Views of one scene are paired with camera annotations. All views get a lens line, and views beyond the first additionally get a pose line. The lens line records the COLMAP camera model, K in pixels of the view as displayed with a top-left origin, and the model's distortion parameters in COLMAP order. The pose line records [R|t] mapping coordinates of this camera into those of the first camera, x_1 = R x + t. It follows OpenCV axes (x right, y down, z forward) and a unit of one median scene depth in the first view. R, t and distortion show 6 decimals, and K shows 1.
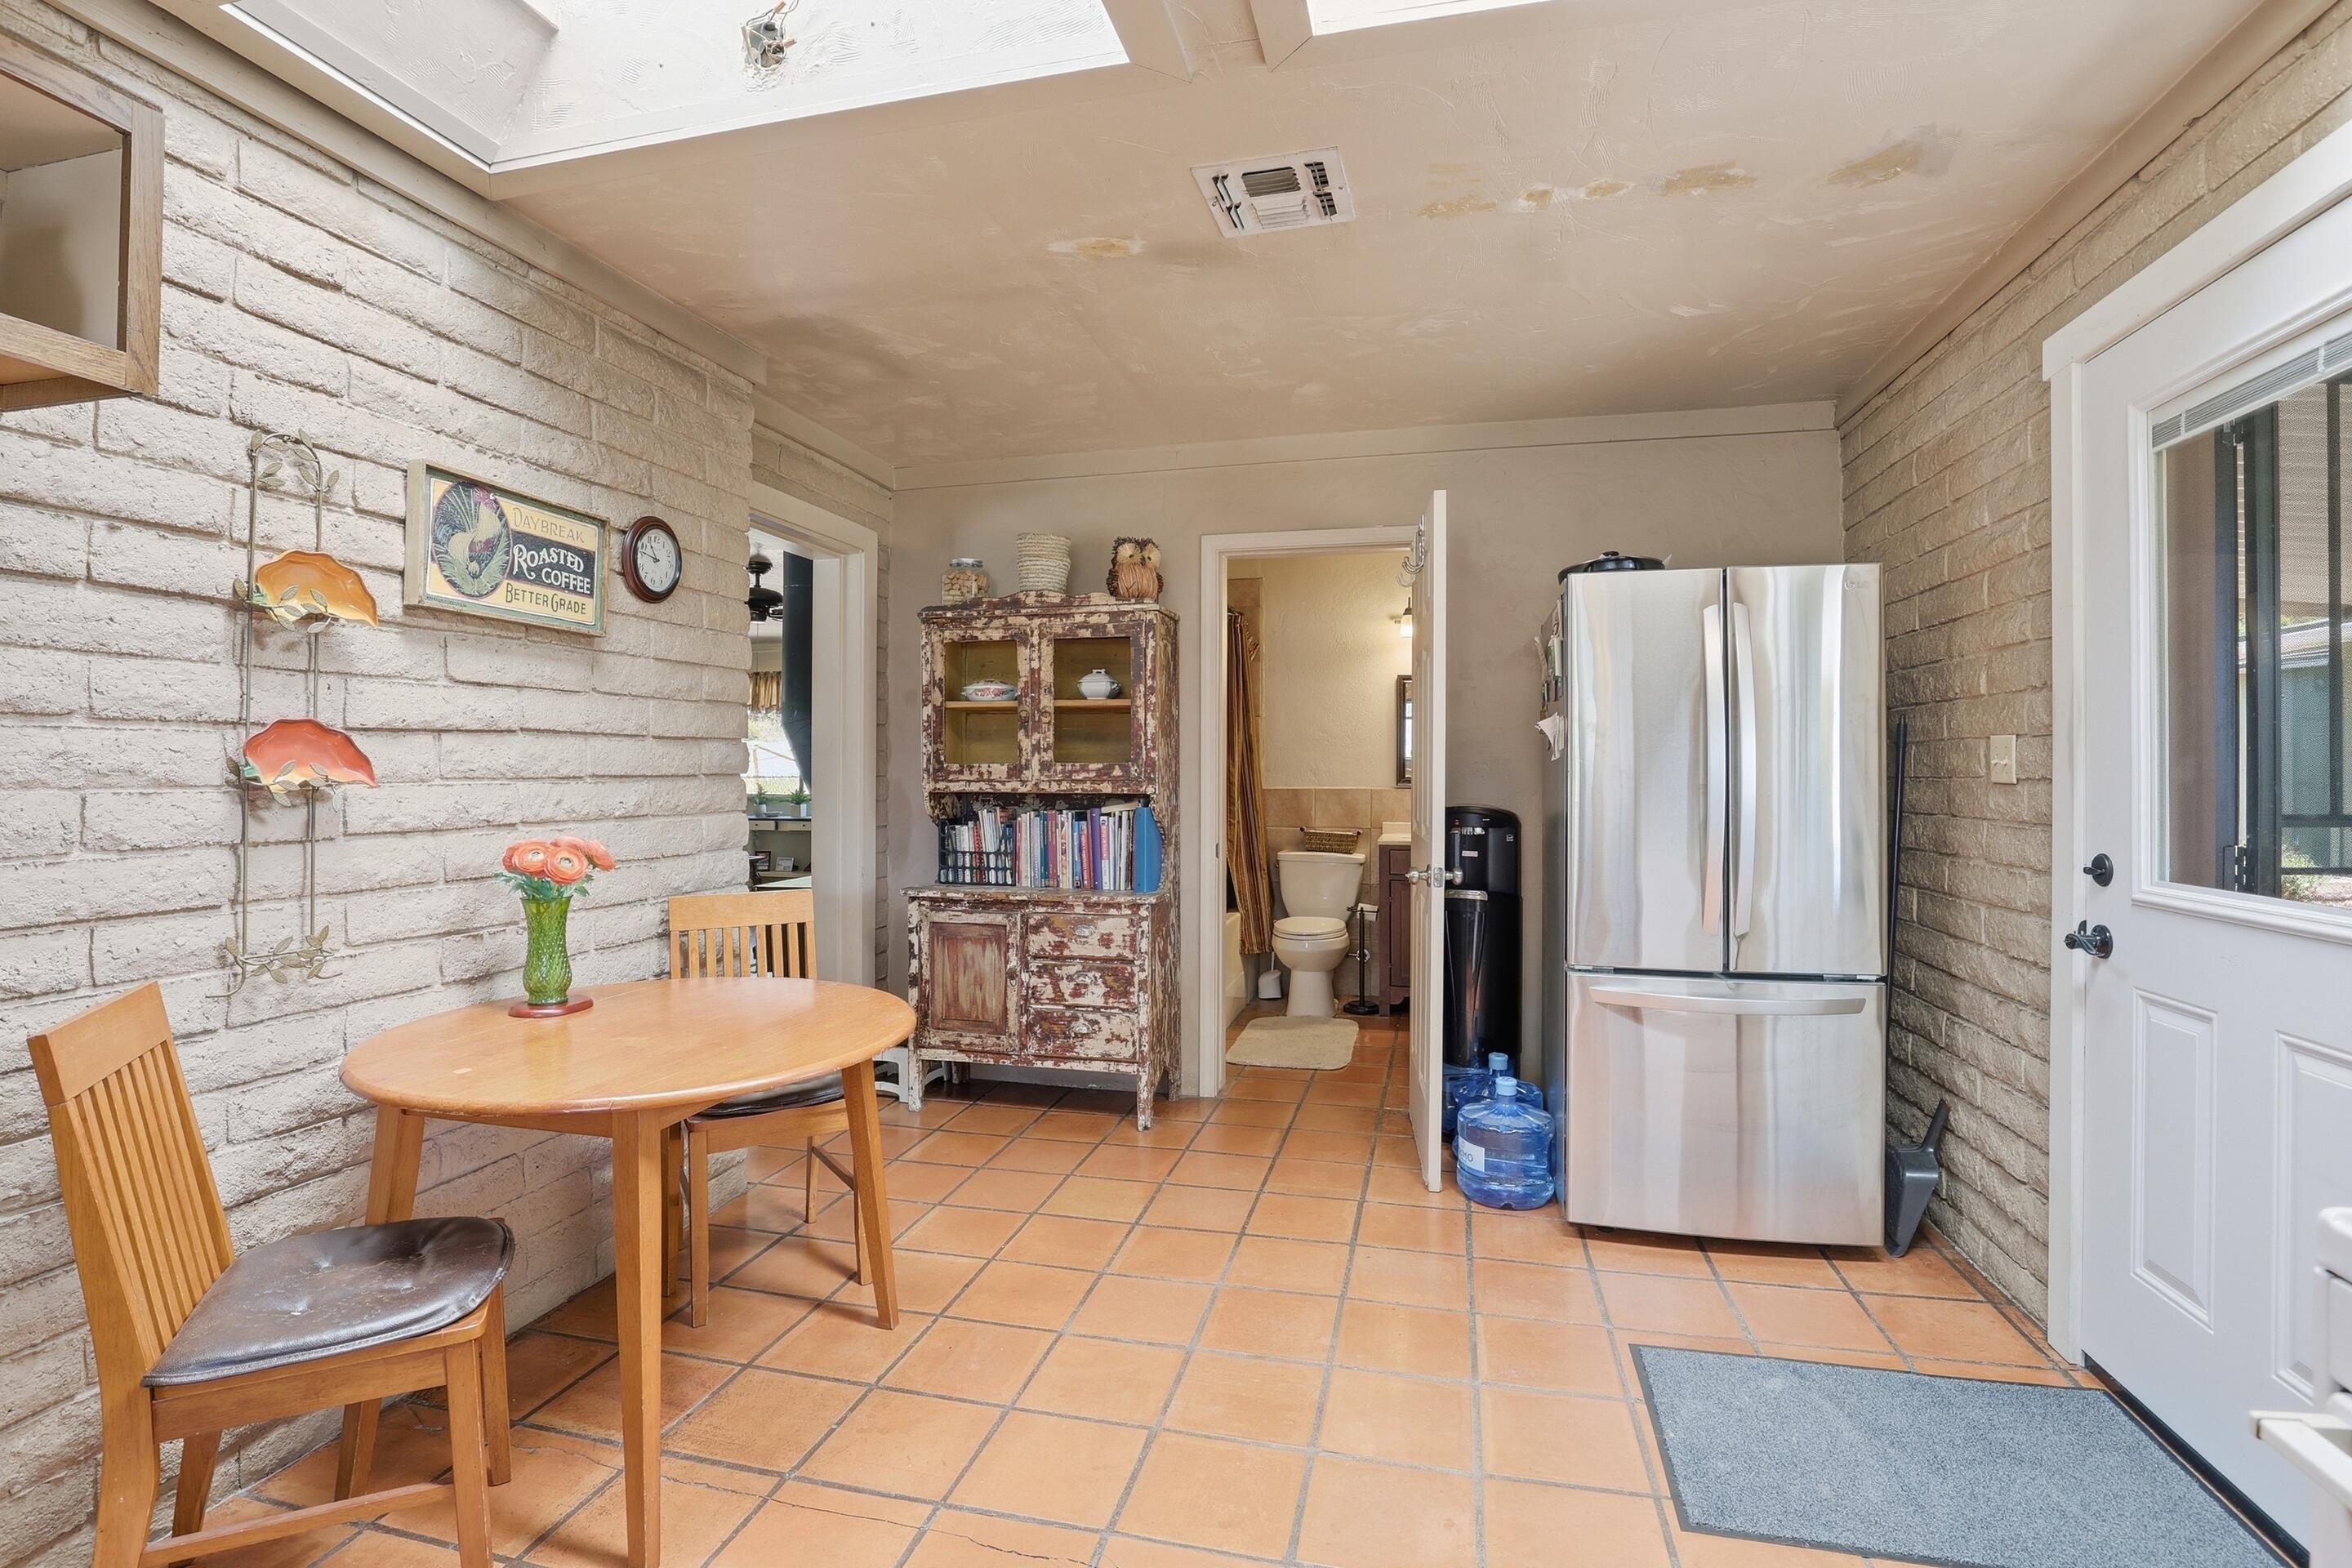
lens RADIAL K [[1094.8, 0, 1177.5], [0, 1094.8, 767.6], [0, 0, 1]] dist [0.000680, -0.000051]
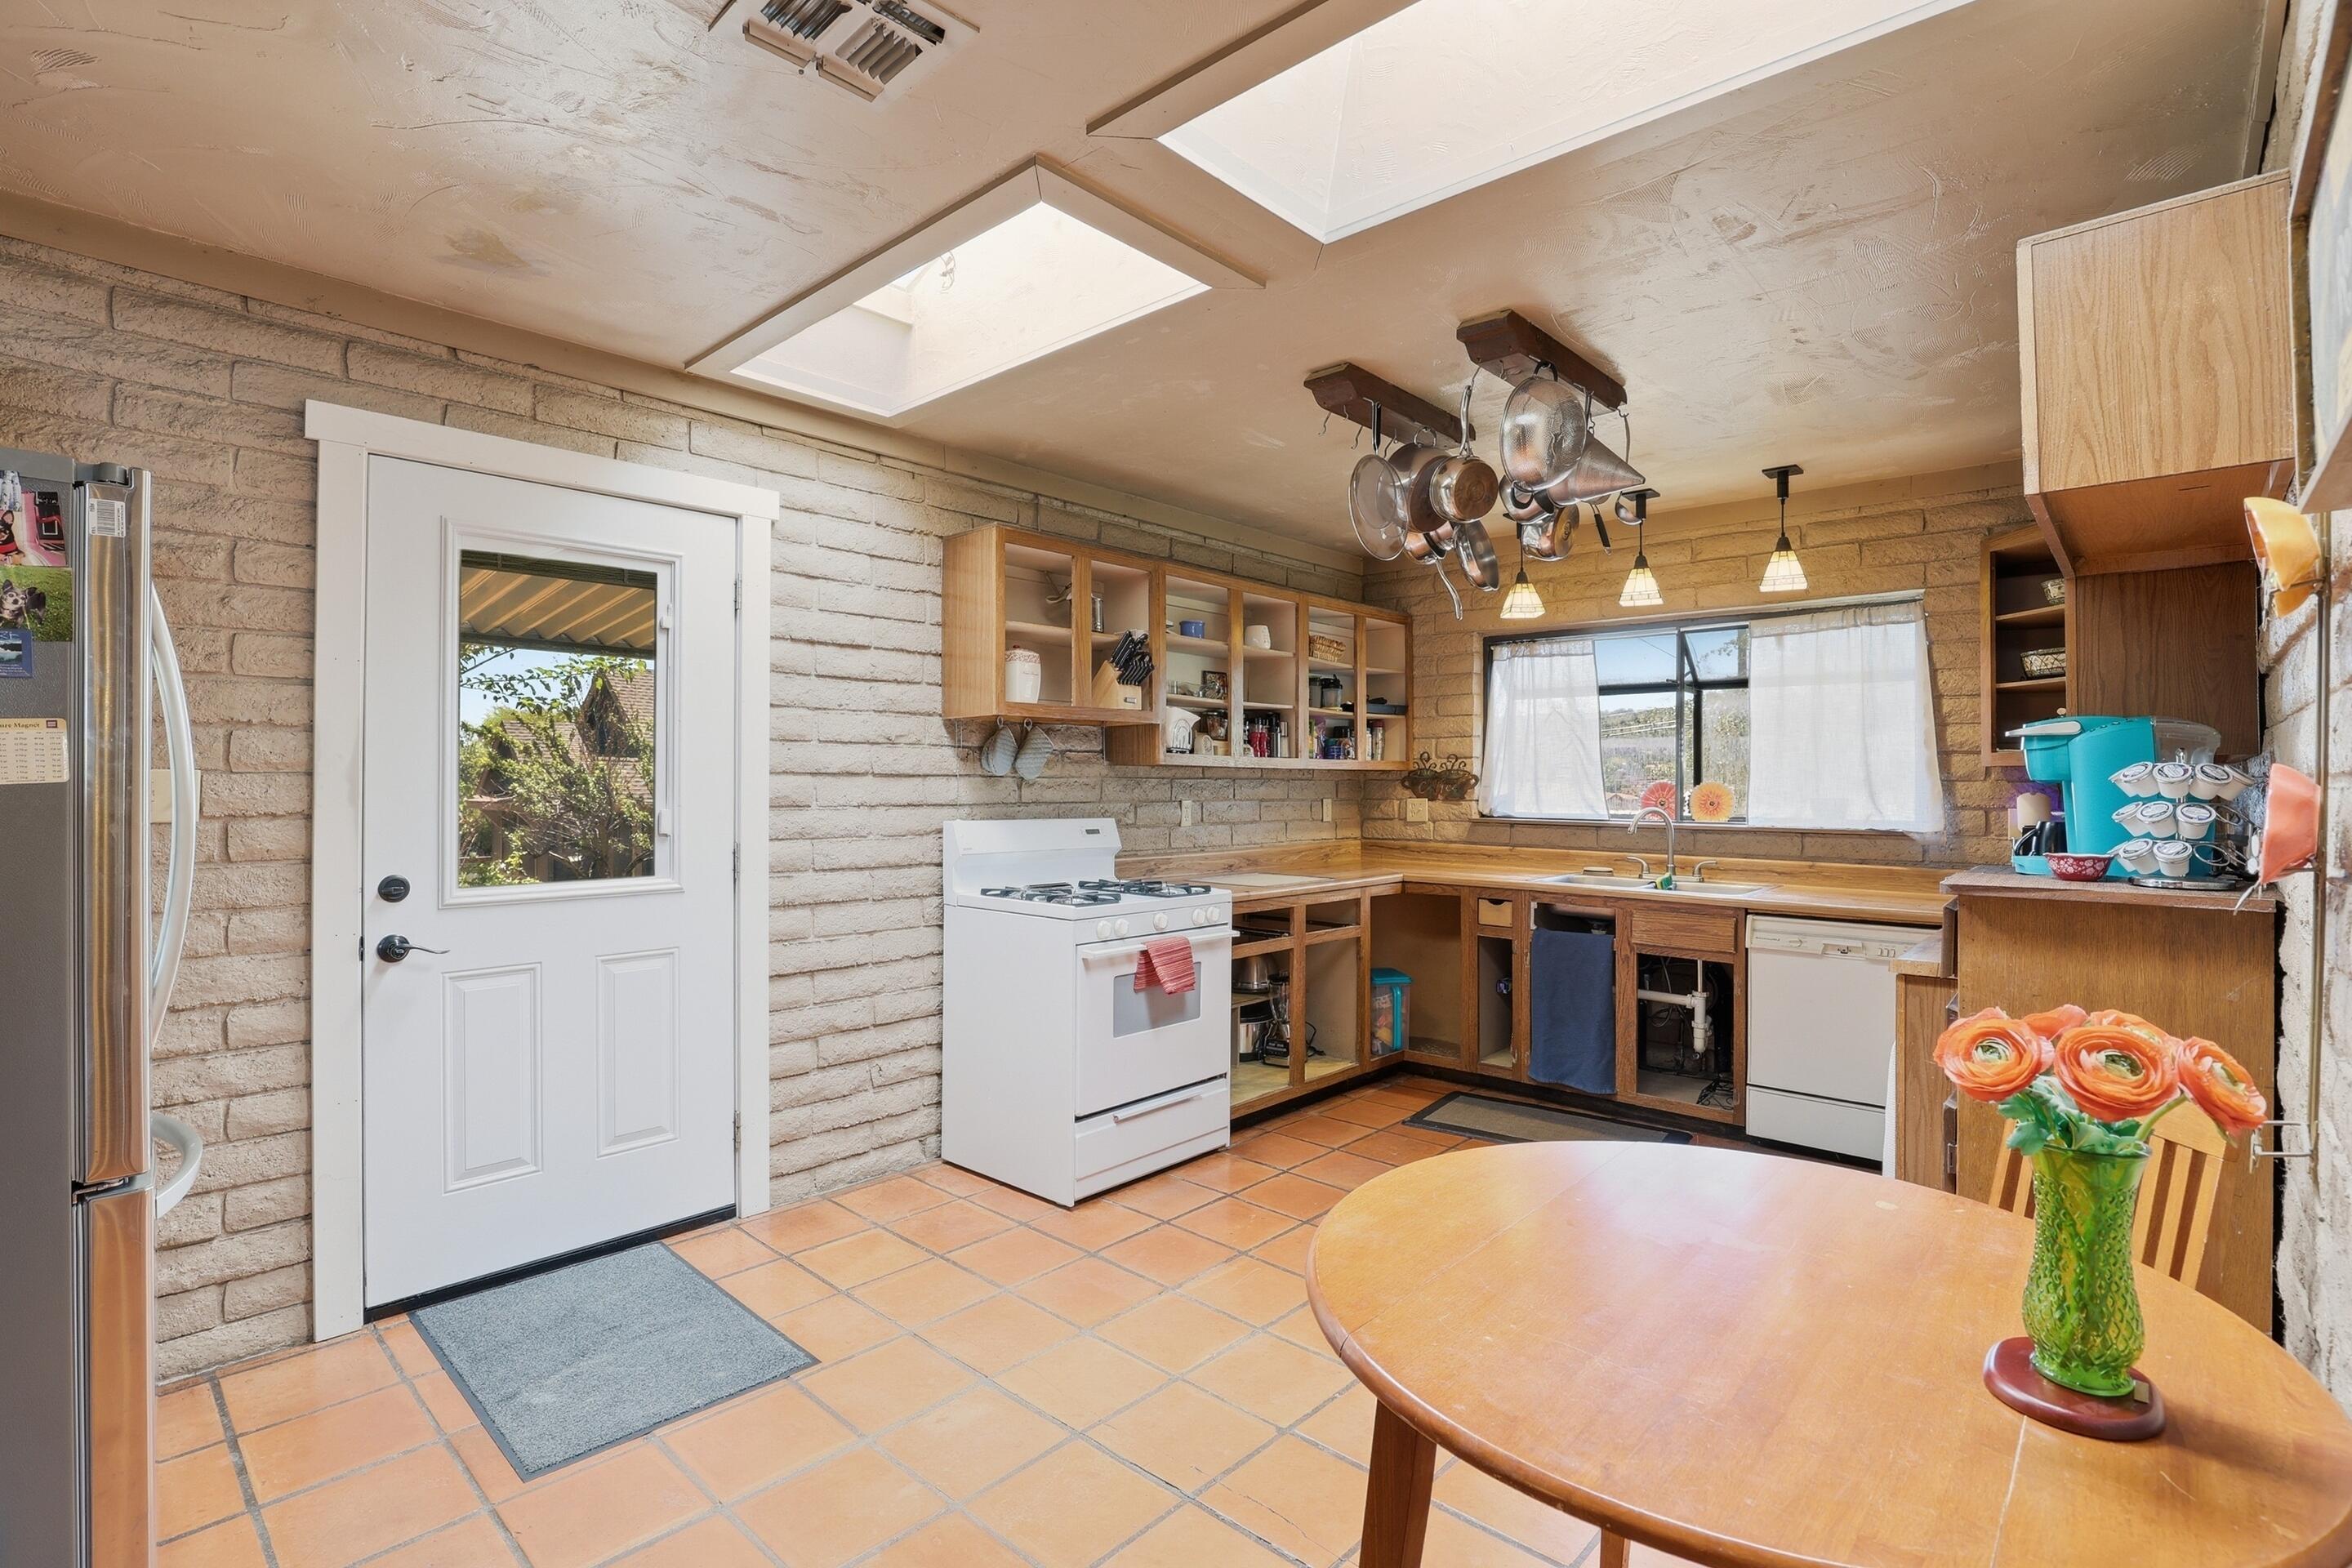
lens RADIAL K [[1094.8, 0, 1179.8], [0, 1094.8, 793.8], [0, 0, 1]] dist [0.000680, -0.000051]
pose [[-0.875752, -0.003135, 0.482750, -0.486768], [-0.005697, 0.999976, -0.003841, -0.011201], [-0.482727, -0.006114, -0.875750, 1.632977]]
